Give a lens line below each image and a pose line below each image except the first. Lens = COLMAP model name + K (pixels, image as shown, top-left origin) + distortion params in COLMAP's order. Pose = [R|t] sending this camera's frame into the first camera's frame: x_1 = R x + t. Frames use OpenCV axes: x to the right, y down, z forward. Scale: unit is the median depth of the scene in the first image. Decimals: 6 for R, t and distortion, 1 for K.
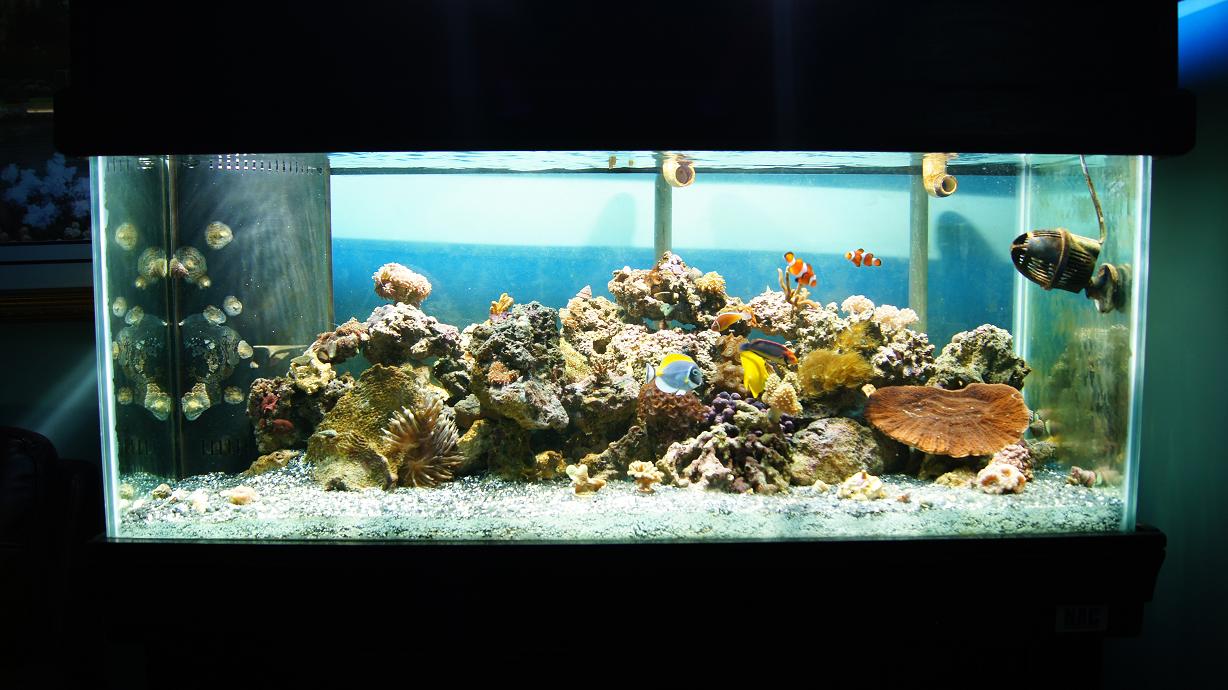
lens RADIAL K [[839.6, 0, 614.0], [0, 839.6, 345.0], [0, 0, 1]] dist [-0.156811, 0.003659]
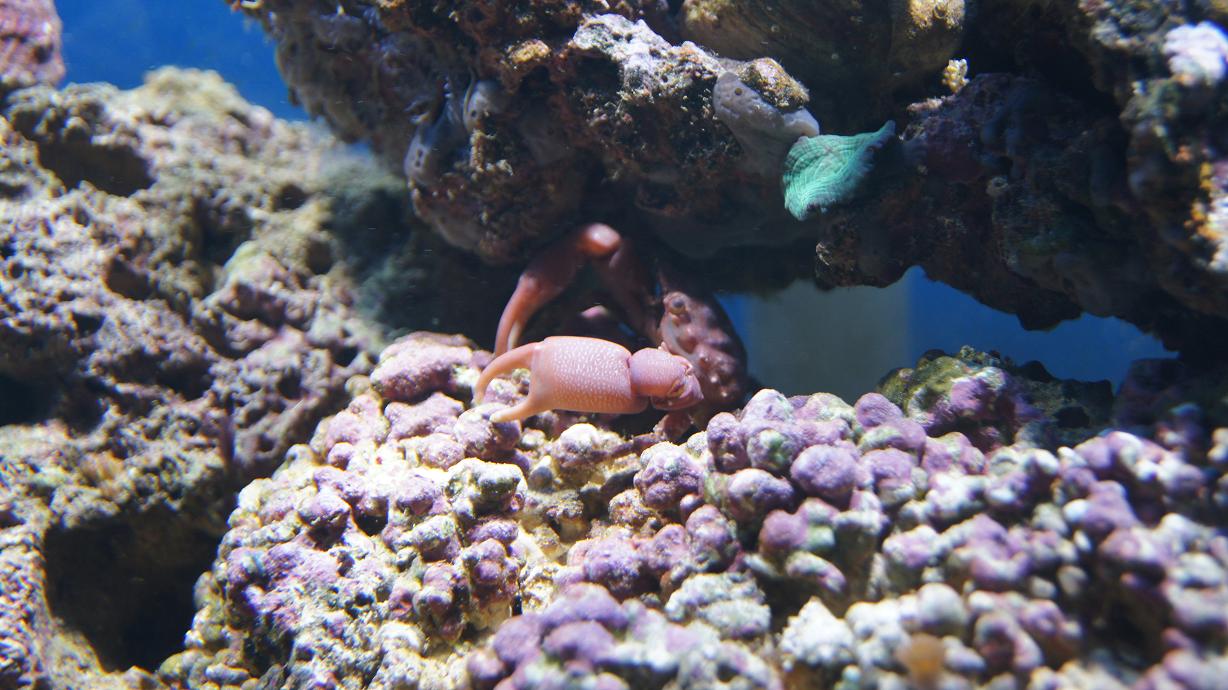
lens RADIAL K [[2854.6, 0, 614.0], [0, 2854.6, 345.0], [0, 0, 1]] dist [0.115671, -0.116154]
pose [[0.997732, -0.023848, -0.062939, 0.063424], [0.021877, 0.999255, -0.031809, -0.014967], [0.063651, 0.030360, 0.997510, 0.762683]]
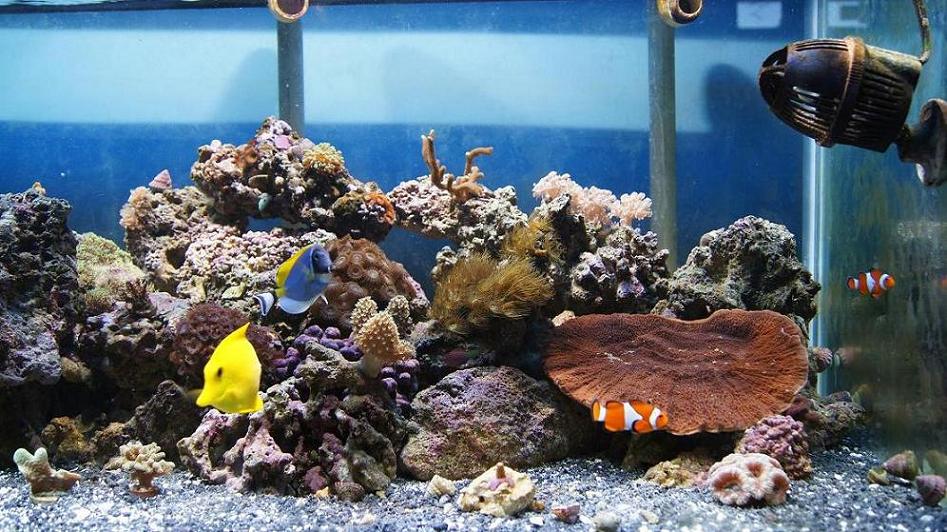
lens RADIAL K [[838.5, 0, 473.5], [0, 838.5, 266.0], [0, 0, 1]] dist [-0.110934, -0.019950]
pose [[0.999946, -0.010346, 0.000952, 0.248786], [0.010342, 0.999939, 0.003836, 0.009349], [-0.000992, -0.003825, 0.999992, 0.361524]]
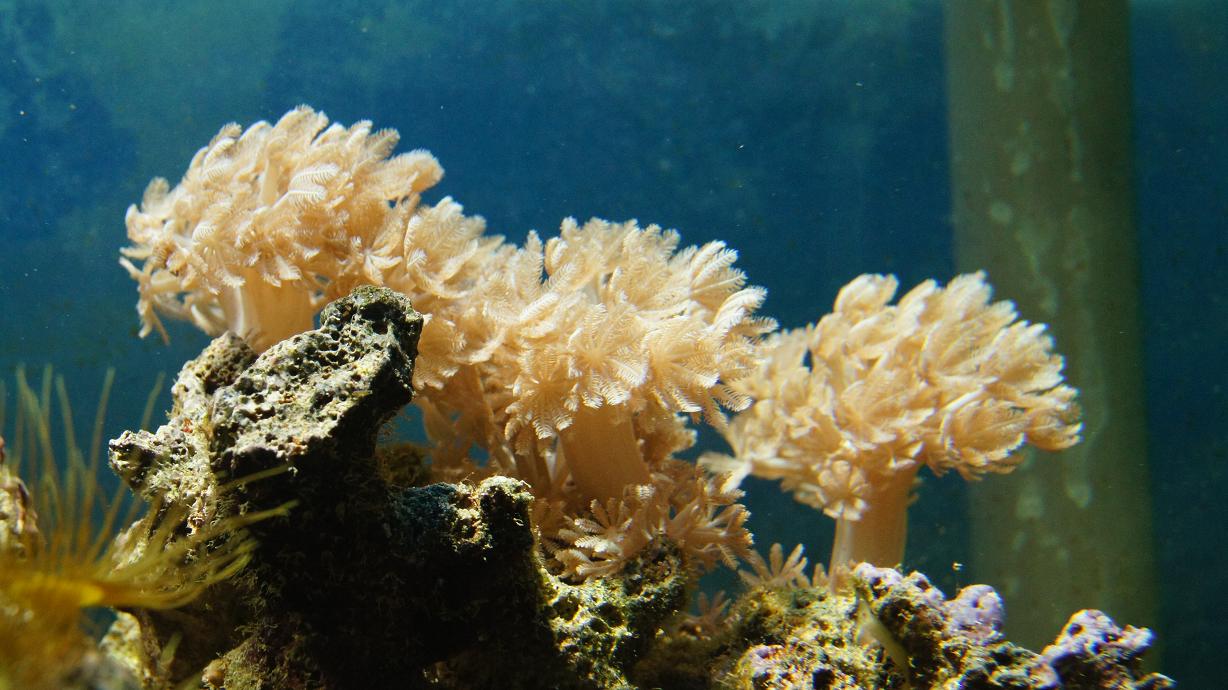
lens RADIAL K [[2854.6, 0, 614.0], [0, 2854.6, 345.0], [0, 0, 1]] dist [0.115671, -0.116154]
pose [[0.985307, -0.033551, 0.167464, 0.304372], [0.053332, 0.991926, -0.115059, -0.010618], [-0.162252, 0.122299, 0.979141, 0.786409]]
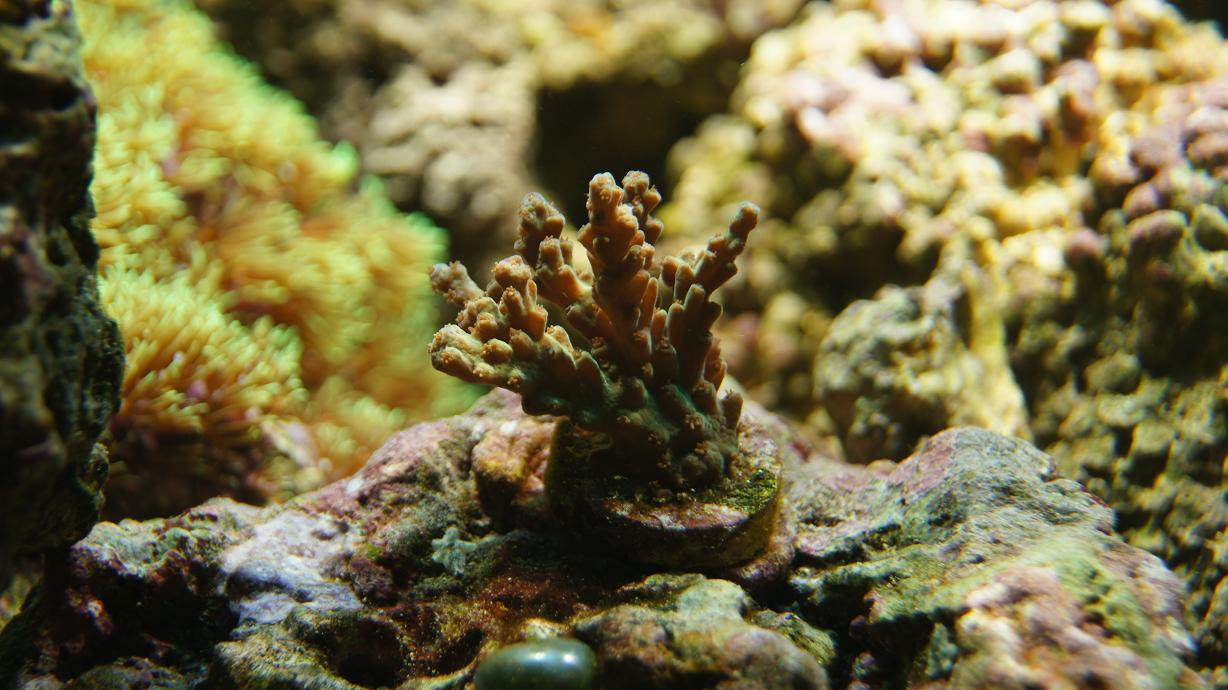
lens RADIAL K [[2854.6, 0, 614.0], [0, 2854.6, 345.0], [0, 0, 1]] dist [0.115671, -0.116154]
pose [[0.996935, 0.077886, 0.007342, -0.018509], [-0.077184, 0.994550, -0.070096, 0.048267], [-0.012762, 0.069314, 0.997513, 0.777639]]
